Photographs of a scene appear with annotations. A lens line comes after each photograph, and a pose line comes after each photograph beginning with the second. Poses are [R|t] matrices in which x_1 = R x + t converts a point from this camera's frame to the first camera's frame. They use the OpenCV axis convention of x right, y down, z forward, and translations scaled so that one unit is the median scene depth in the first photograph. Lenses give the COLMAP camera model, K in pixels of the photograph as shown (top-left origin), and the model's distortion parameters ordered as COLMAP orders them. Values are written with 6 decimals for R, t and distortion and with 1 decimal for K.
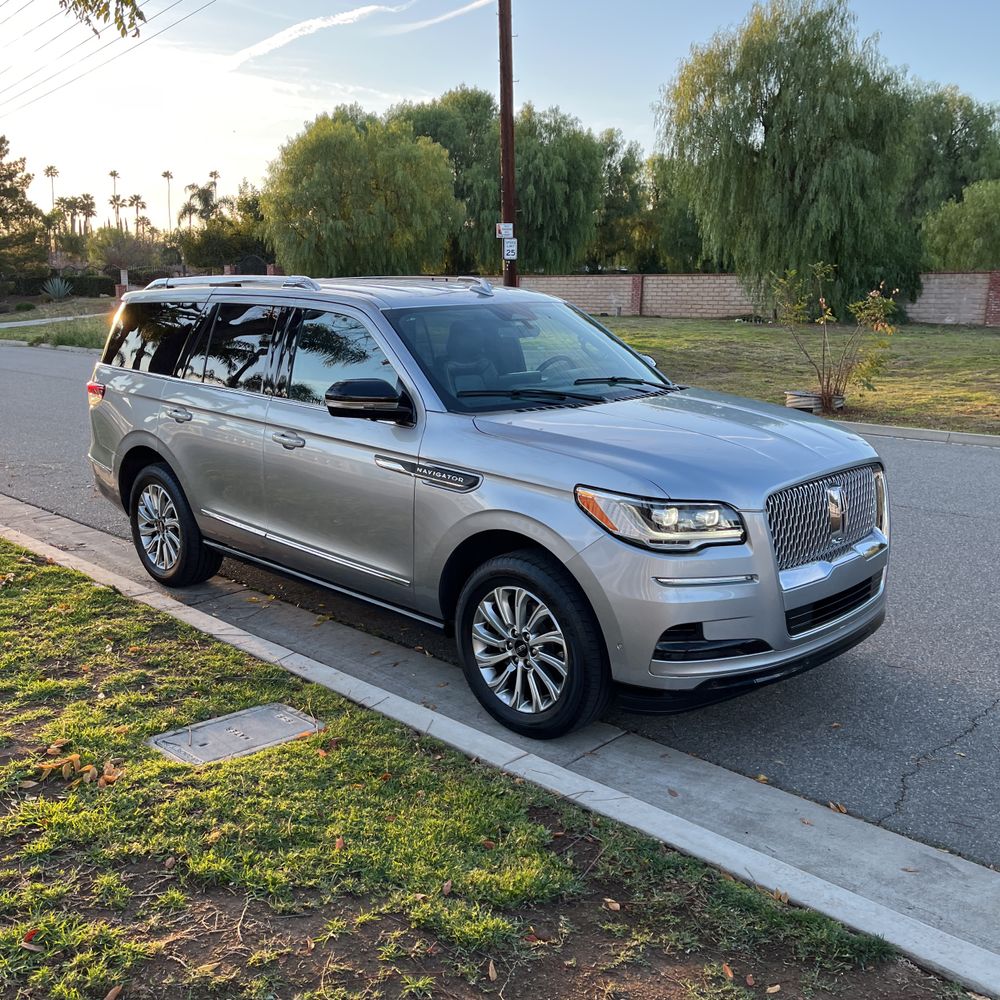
lens RADIAL K [[1018.7, 0, 505.5], [0, 1018.7, 497.7], [0, 0, 1]] dist [0.019110, 0.000000]
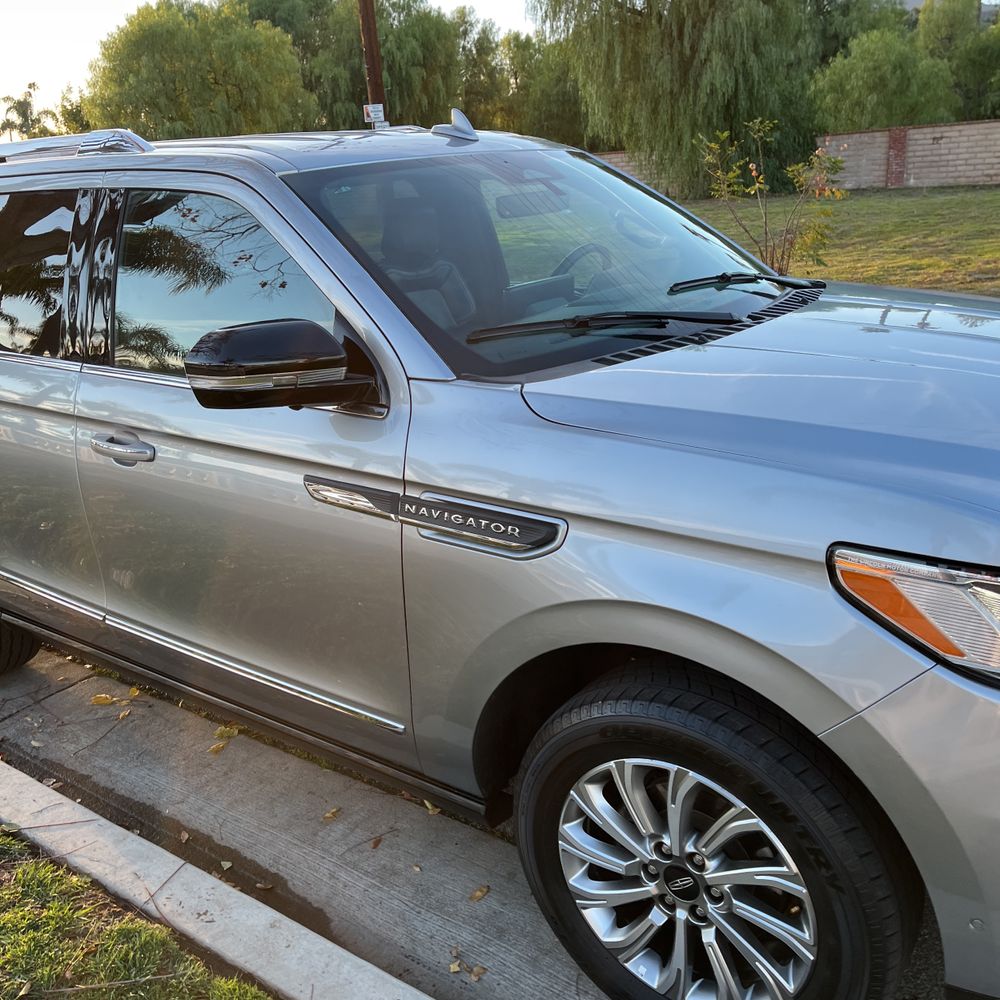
lens RADIAL K [[1018.7, 0, 494.3], [0, 1018.7, 492.1], [0, 0, 1]] dist [0.019110, 0.000000]
pose [[0.989866, -0.102200, 0.098590, -0.024102], [0.093095, 0.991313, 0.092910, -0.019652], [-0.107229, -0.082791, 0.990781, 0.140767]]
